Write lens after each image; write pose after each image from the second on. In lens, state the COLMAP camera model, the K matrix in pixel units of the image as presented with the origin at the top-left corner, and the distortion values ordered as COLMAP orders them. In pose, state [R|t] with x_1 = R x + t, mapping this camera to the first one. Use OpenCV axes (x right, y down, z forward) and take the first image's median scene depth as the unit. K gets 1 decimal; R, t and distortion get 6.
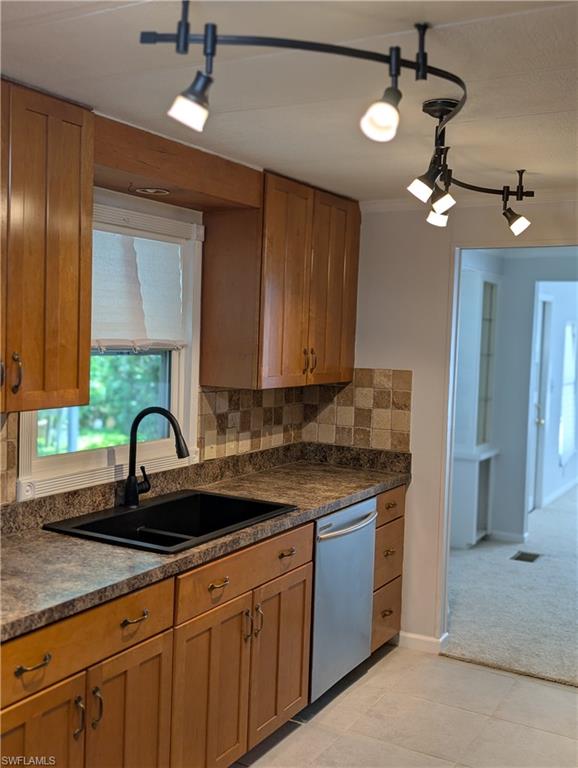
lens RADIAL K [[830.4, 0, 270.0], [0, 830.4, 381.1], [0, 0, 1]] dist [0.016201, -0.014892]
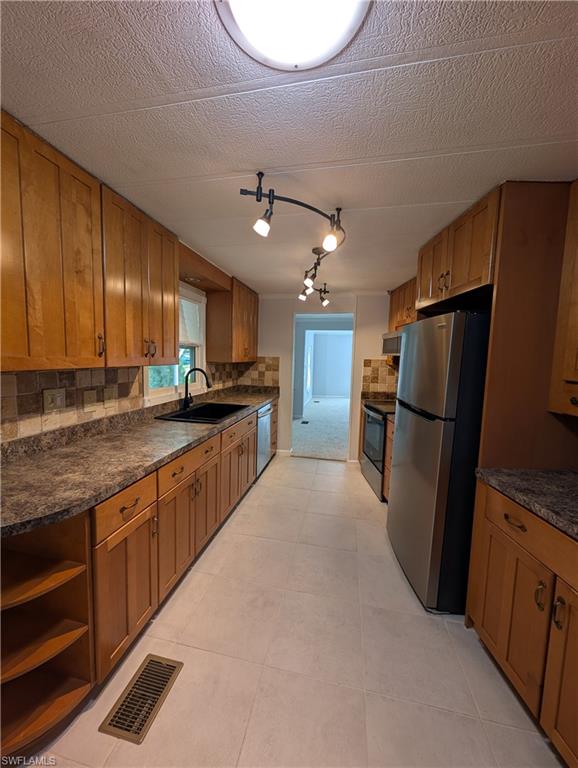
lens RADIAL K [[288.7, 0, 289.0], [0, 288.7, 384.0], [0, 0, 1]] dist [0.000088, -0.000054]
pose [[0.943173, -0.037249, 0.330207, -0.150744], [0.023005, 0.998633, 0.046942, 0.040942], [-0.331505, -0.036678, 0.942740, 0.089543]]
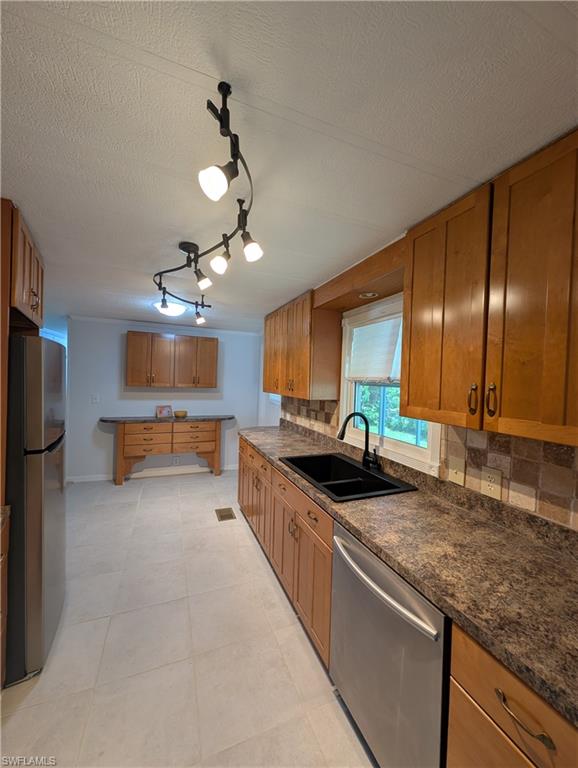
lens RADIAL K [[288.7, 0, 289.0], [0, 288.7, 384.0], [0, 0, 1]] dist [0.000088, -0.000054]
pose [[-0.599177, -0.036313, -0.799793, 0.426864], [-0.100982, 0.994421, 0.030502, -0.032856], [0.794223, 0.099041, -0.599501, 1.155366]]
